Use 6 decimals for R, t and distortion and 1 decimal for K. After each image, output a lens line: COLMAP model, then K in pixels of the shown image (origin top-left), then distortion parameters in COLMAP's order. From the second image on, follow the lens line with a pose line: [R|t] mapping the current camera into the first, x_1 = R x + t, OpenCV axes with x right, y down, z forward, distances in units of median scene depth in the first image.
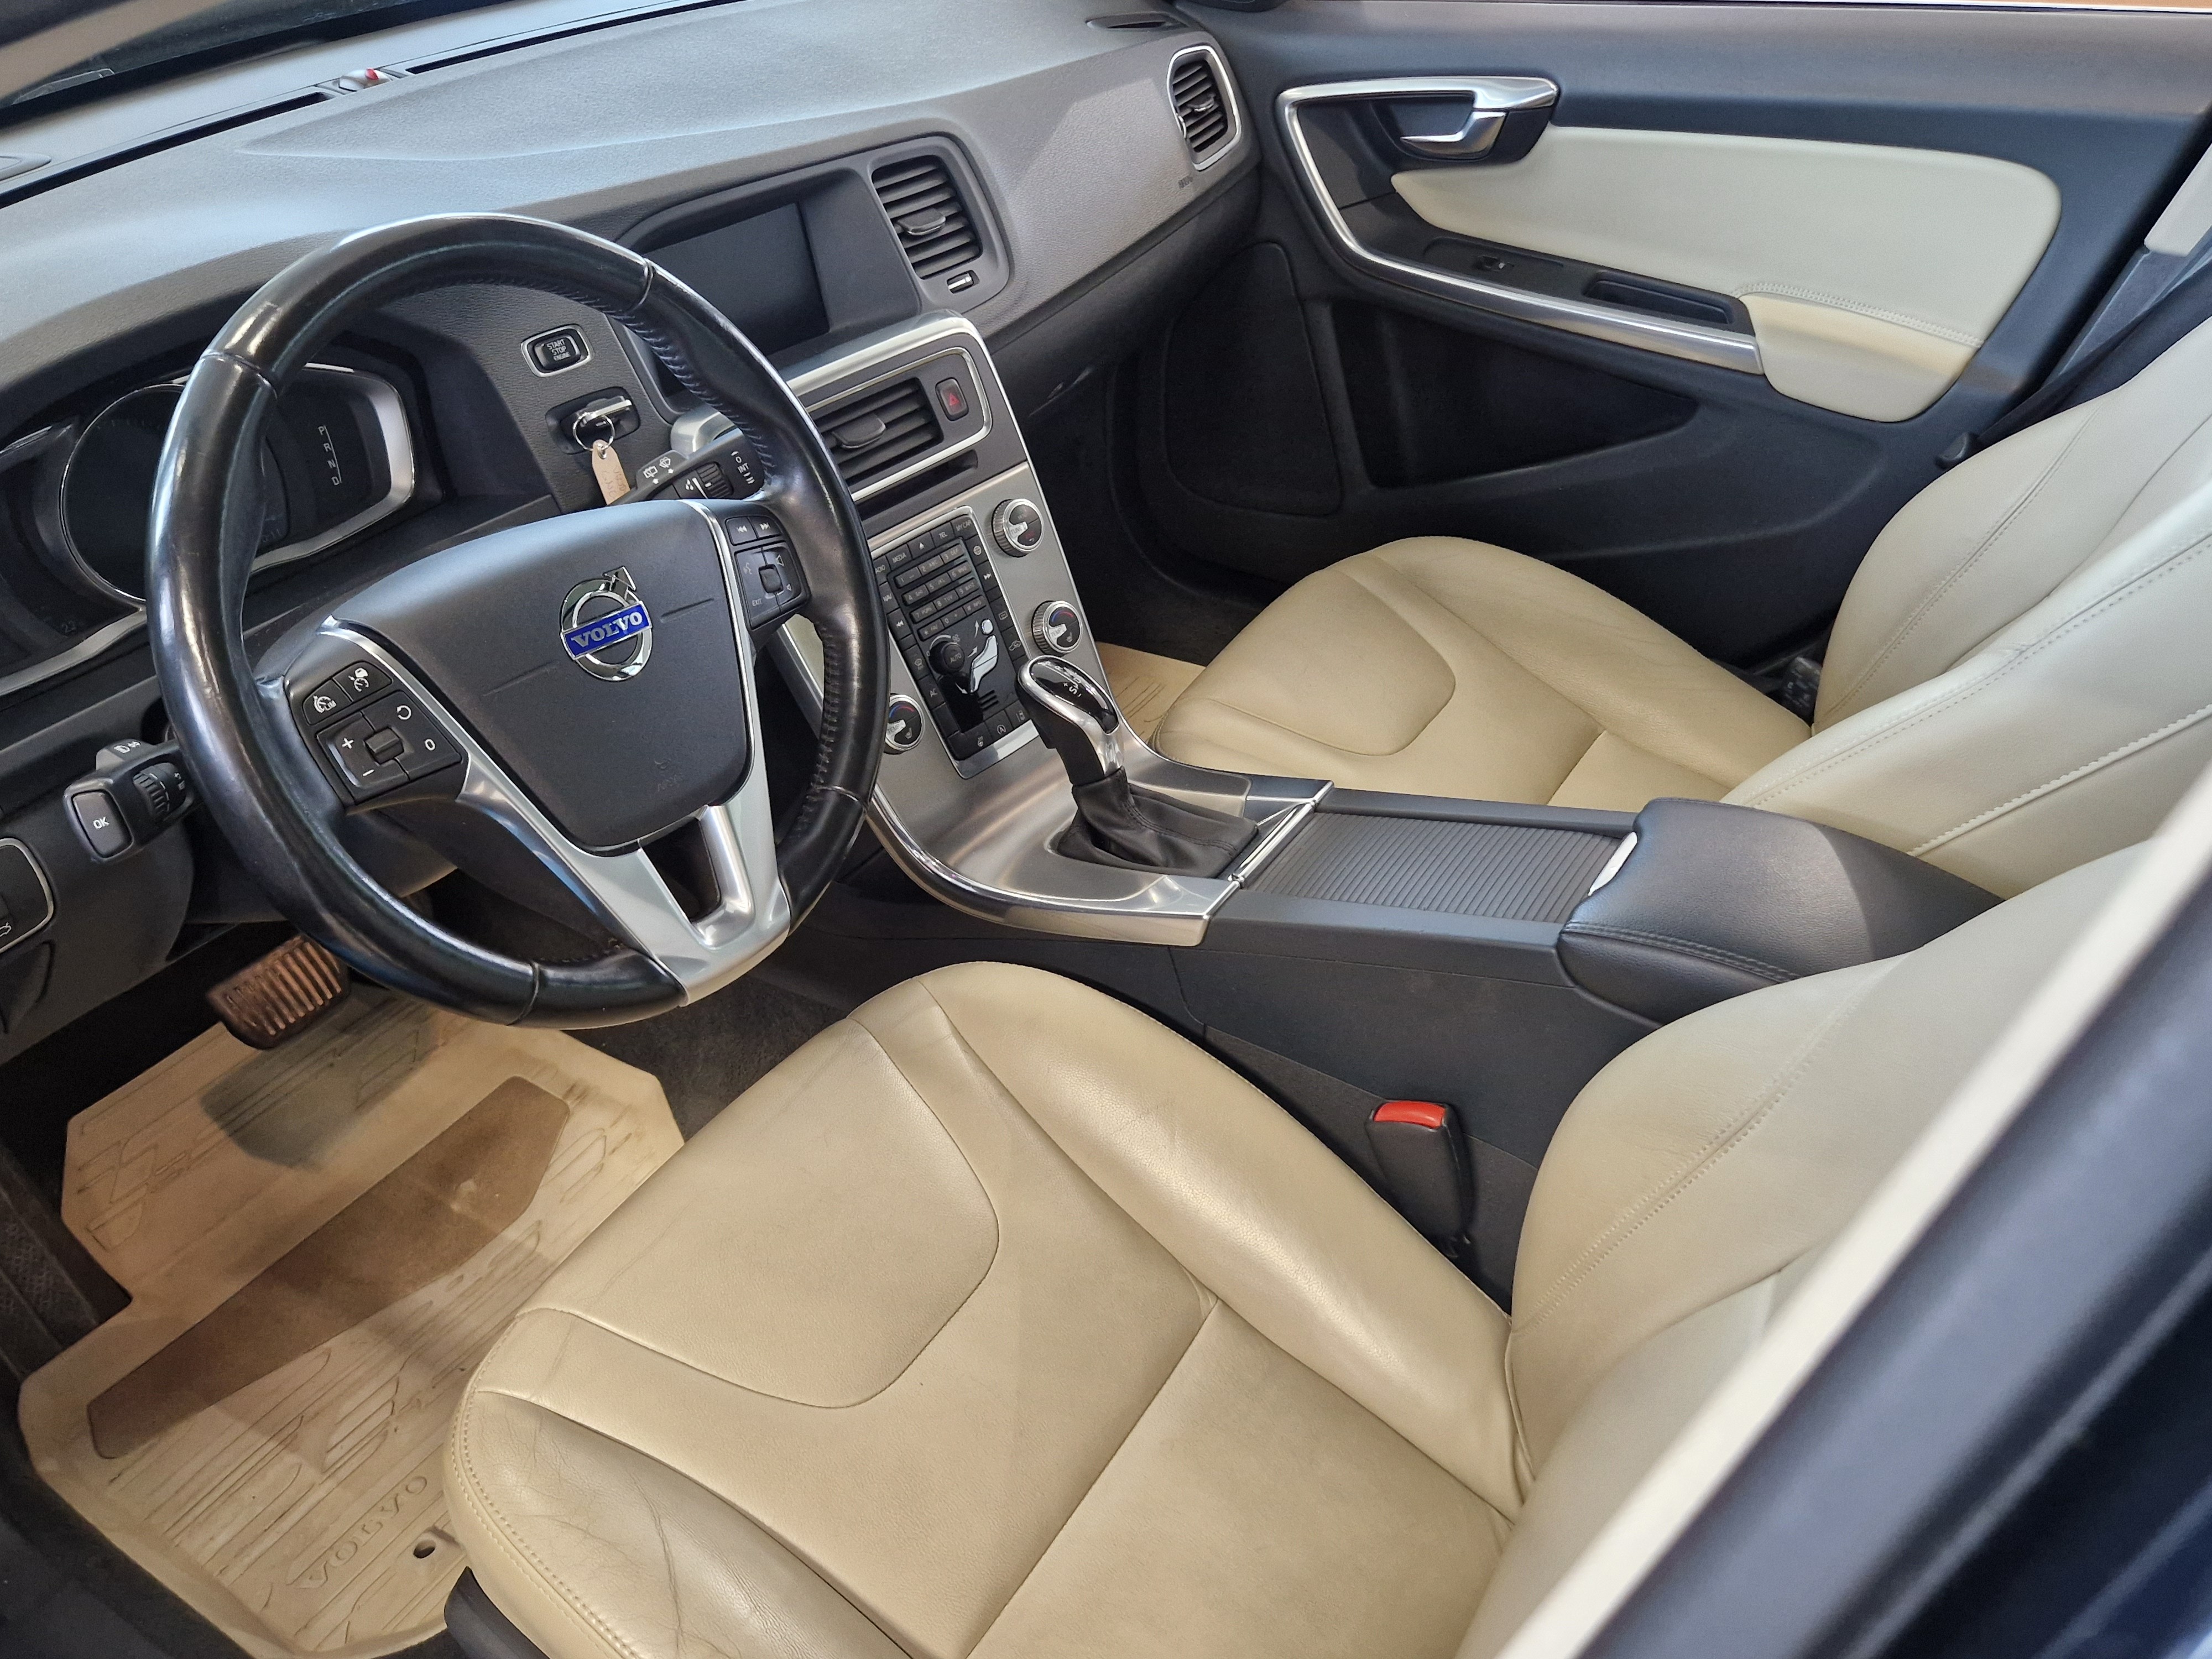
lens RADIAL K [[1778.0, 0, 1104.5], [0, 1778.0, 864.2], [0, 0, 1]] dist [0.053932, -0.034503]
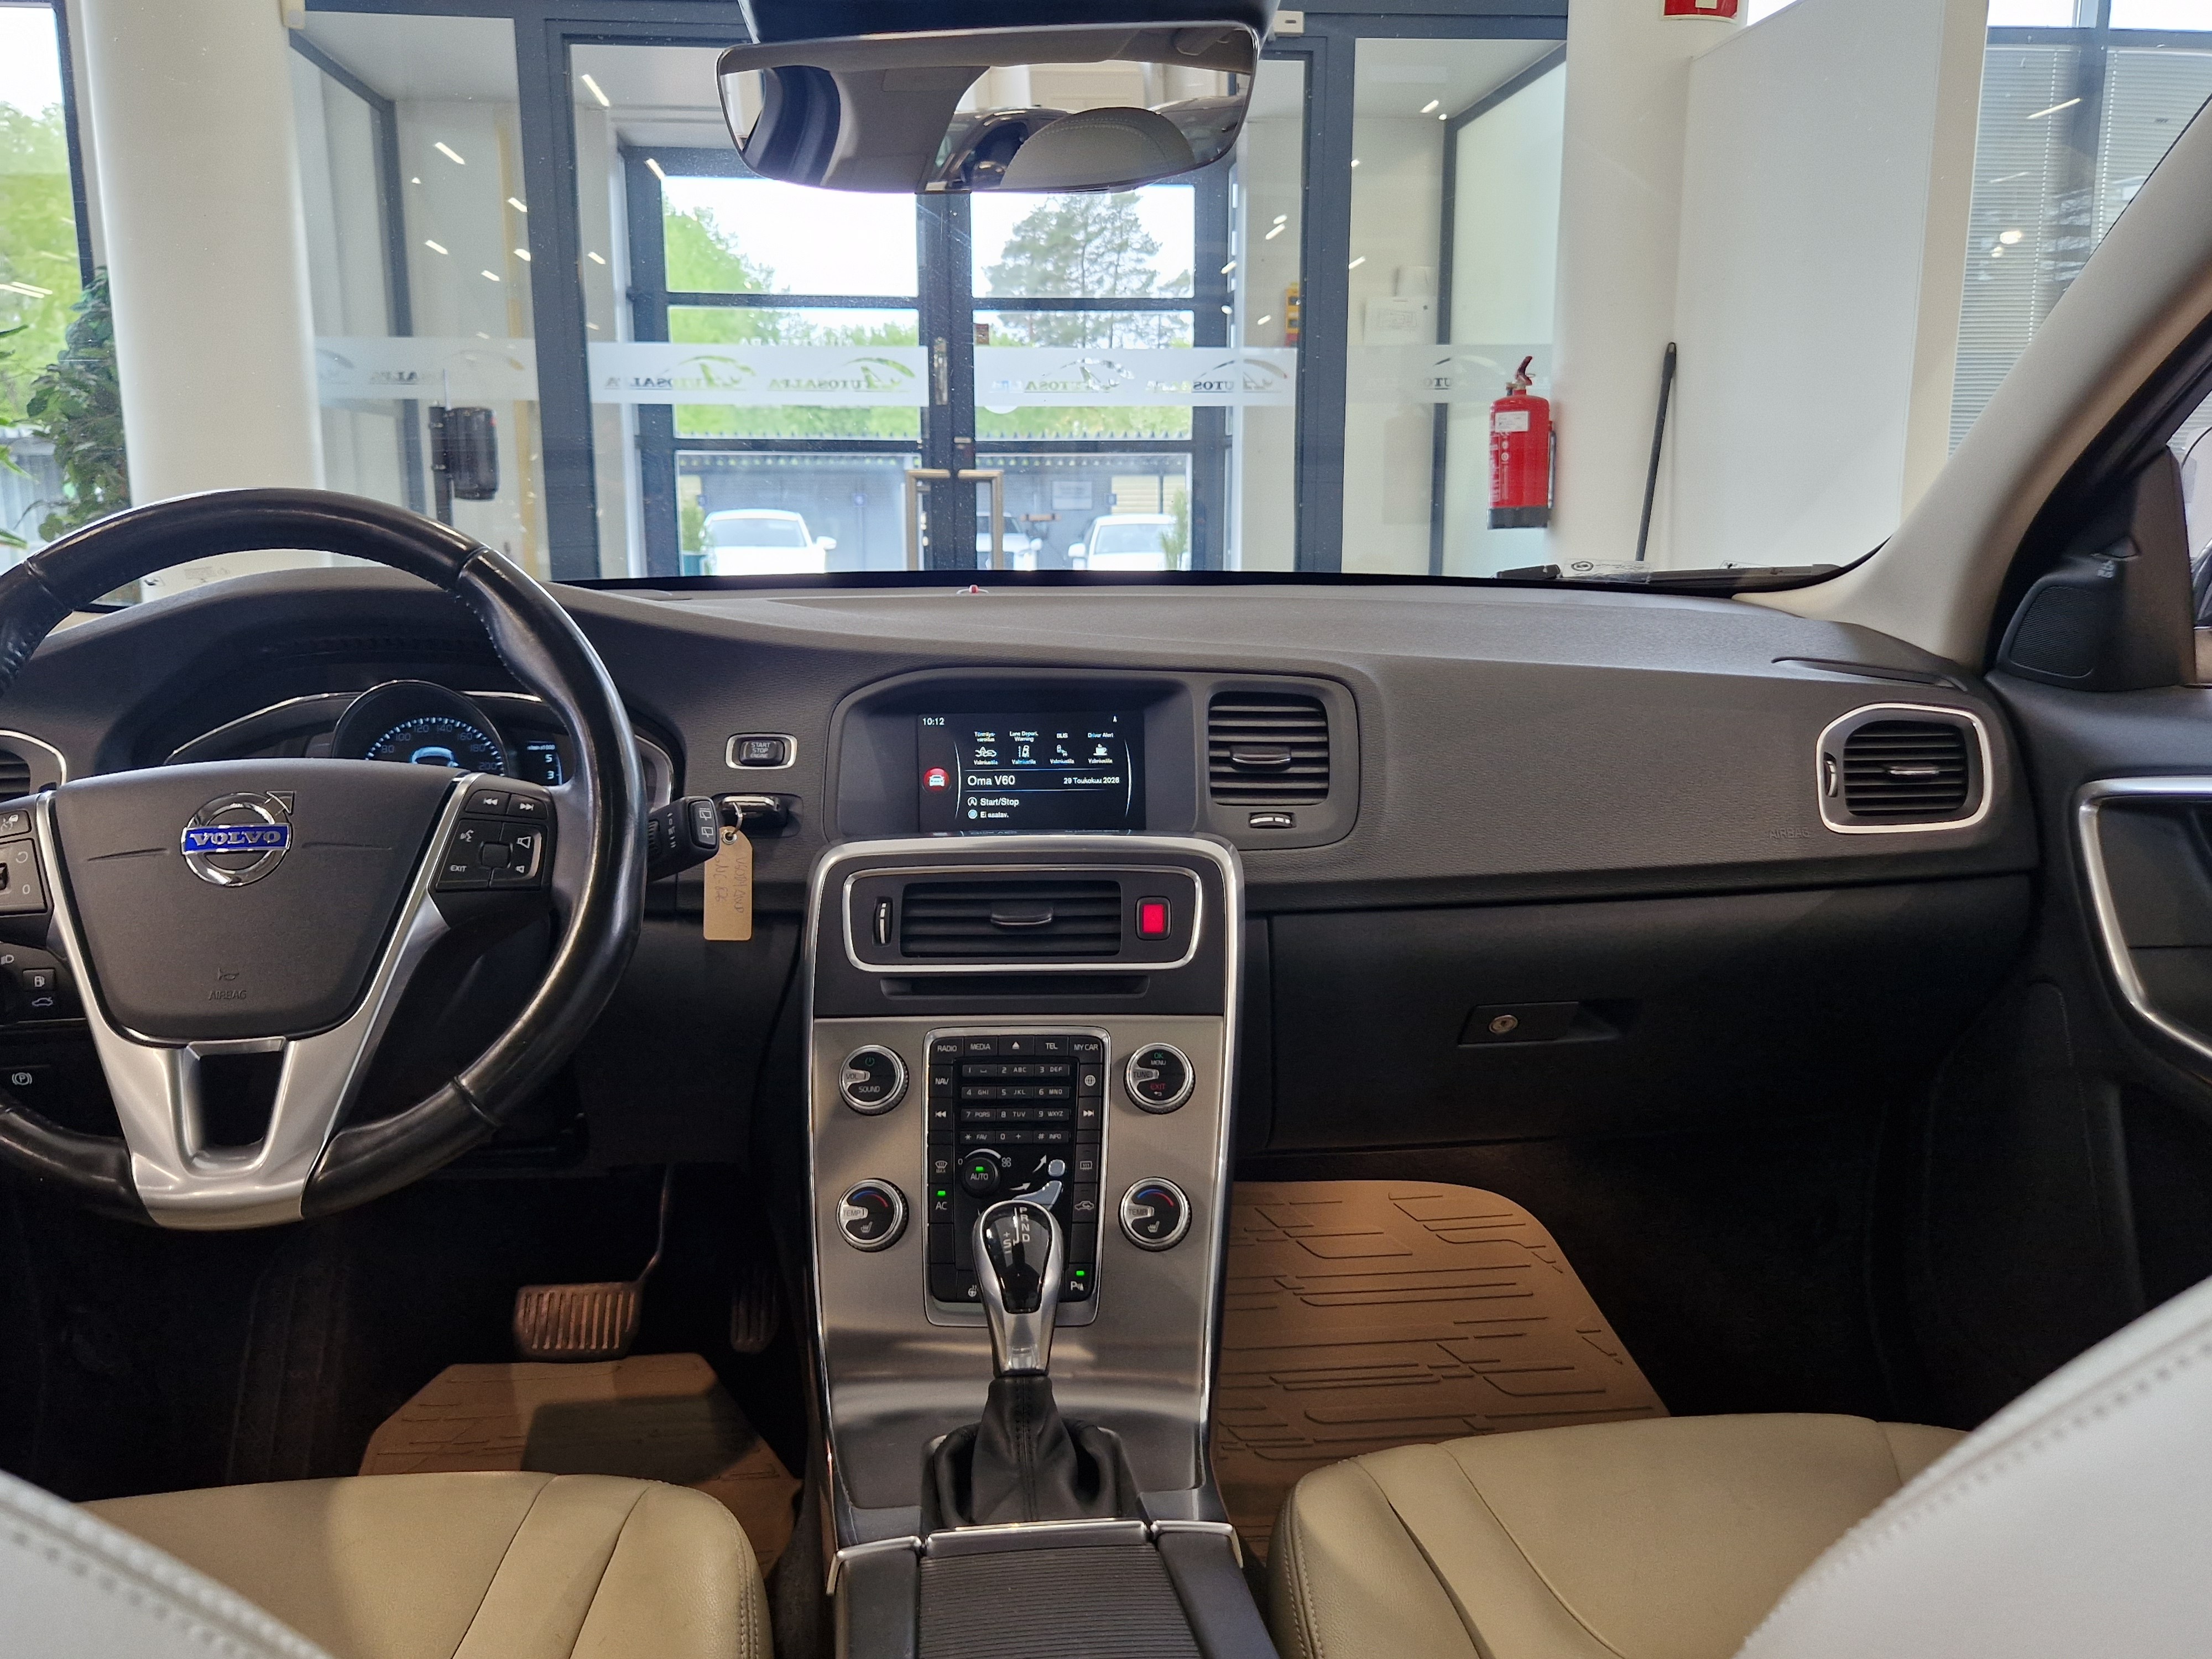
lens RADIAL K [[1778.0, 0, 1094.1], [0, 1778.0, 835.1], [0, 0, 1]] dist [0.053932, -0.034503]
pose [[0.613228, 0.140567, -0.777298, 0.521279], [-0.478566, 0.848993, -0.224020, -0.083917], [0.628431, 0.509364, 0.587897, 0.432786]]
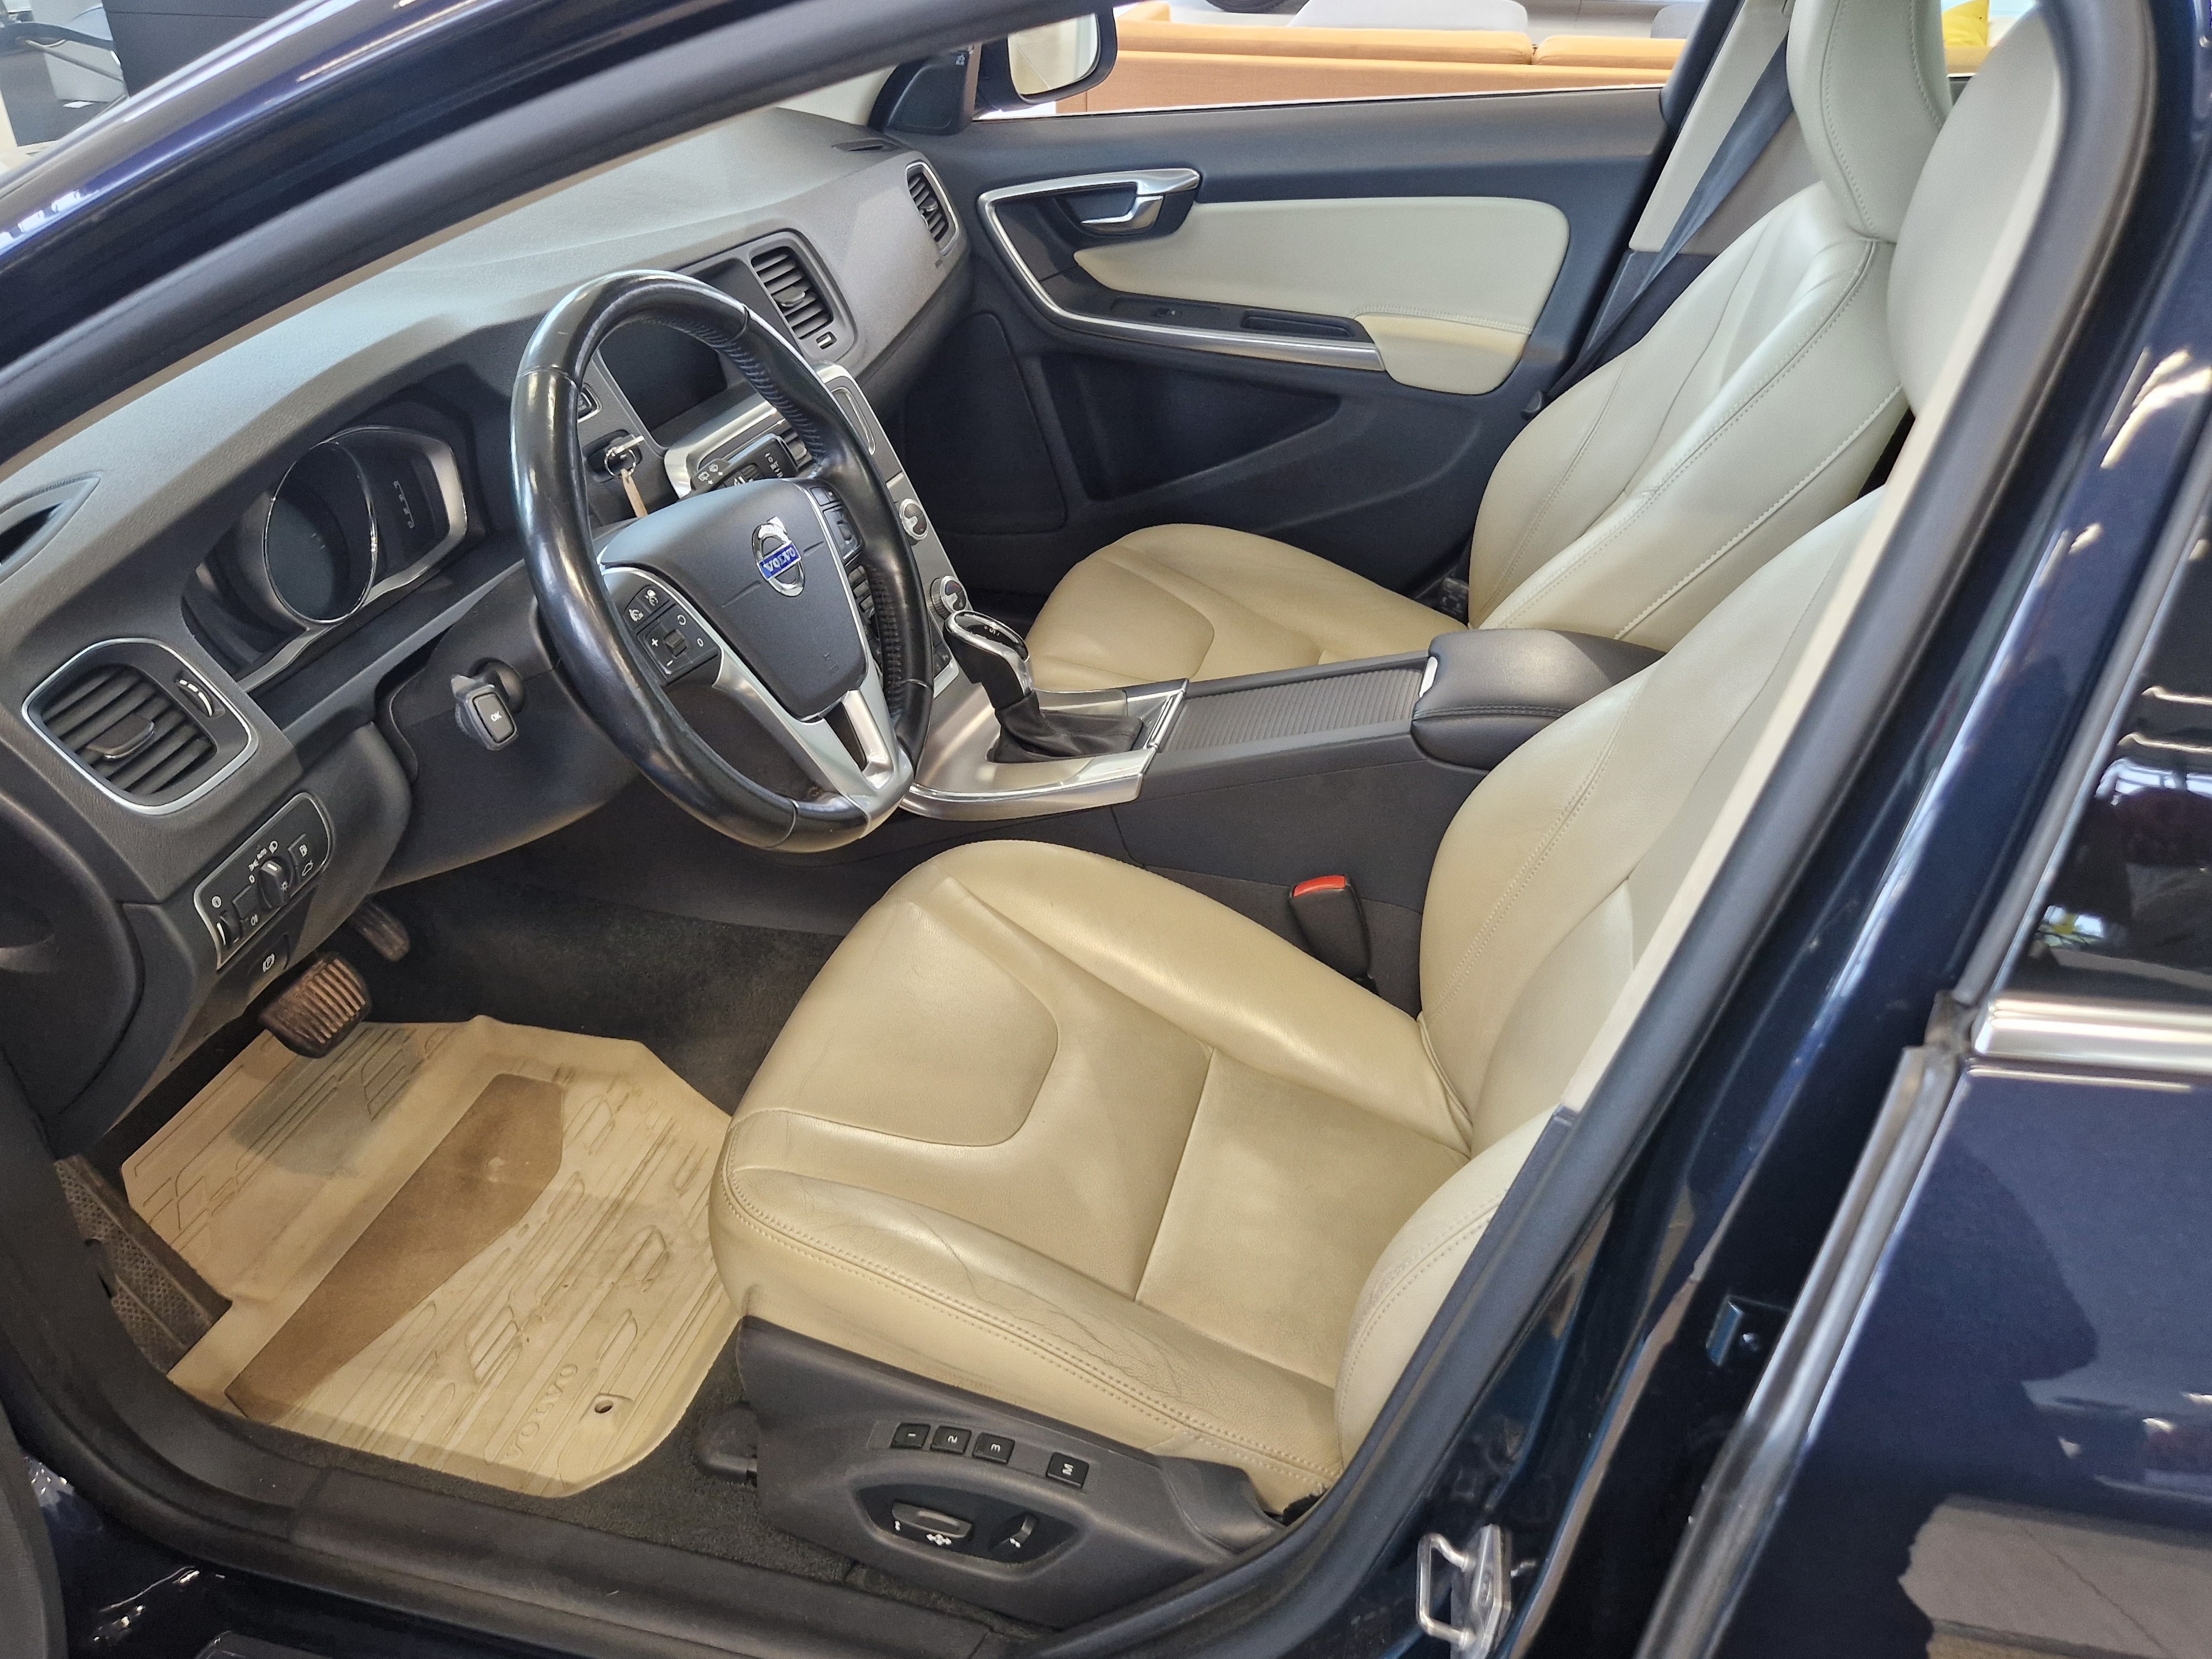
lens RADIAL K [[1778.0, 0, 1102.4], [0, 1778.0, 829.9], [0, 0, 1]] dist [0.053932, -0.034503]
pose [[0.952241, -0.161253, 0.259297, -0.271208], [0.184443, 0.980517, -0.067579, 0.131175], [-0.243348, 0.112177, 0.963430, -0.218580]]
